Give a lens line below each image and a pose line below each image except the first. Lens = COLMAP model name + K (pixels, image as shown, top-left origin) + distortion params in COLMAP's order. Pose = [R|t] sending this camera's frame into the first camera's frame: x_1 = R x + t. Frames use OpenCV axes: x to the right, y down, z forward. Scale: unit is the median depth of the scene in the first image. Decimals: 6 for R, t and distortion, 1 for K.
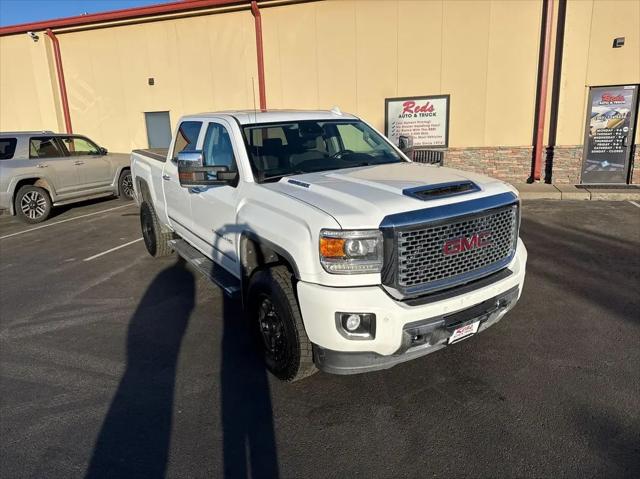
lens RADIAL K [[448.0, 0, 319.6], [0, 448.0, 231.2], [0, 0, 1]] dist [0.034043, -0.040730]
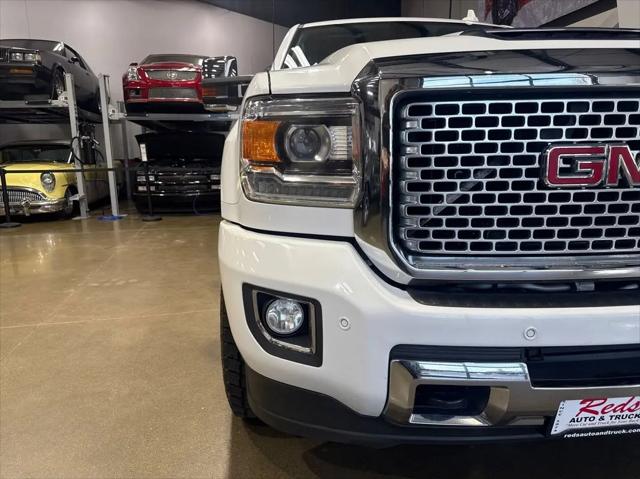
lens RADIAL K [[448.0, 0, 323.6], [0, 448.0, 244.1], [0, 0, 1]] dist [0.034043, -0.040730]
pose [[0.885598, 0.117628, -0.449310, 0.284045], [-0.132972, 0.991116, -0.002618, 0.123420], [0.445010, 0.062064, 0.893372, 0.590940]]
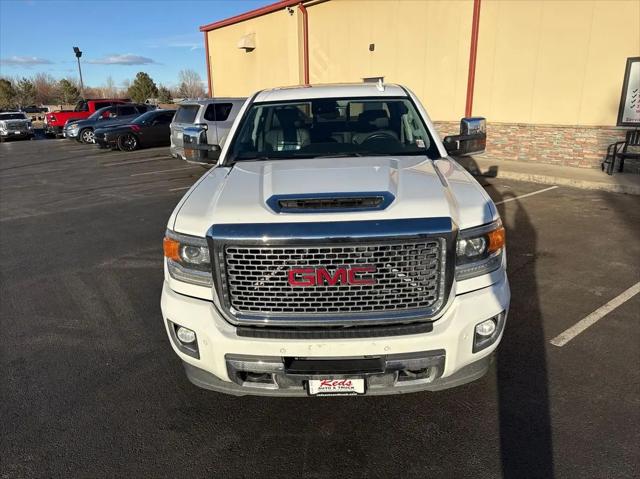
lens RADIAL K [[448.0, 0, 324.1], [0, 448.0, 228.1], [0, 0, 1]] dist [0.034043, -0.040730]
pose [[0.837045, 0.166009, -0.521340, 0.710253], [-0.127886, 0.985827, 0.108585, -0.135341], [0.531977, -0.024218, 0.846412, 0.365899]]
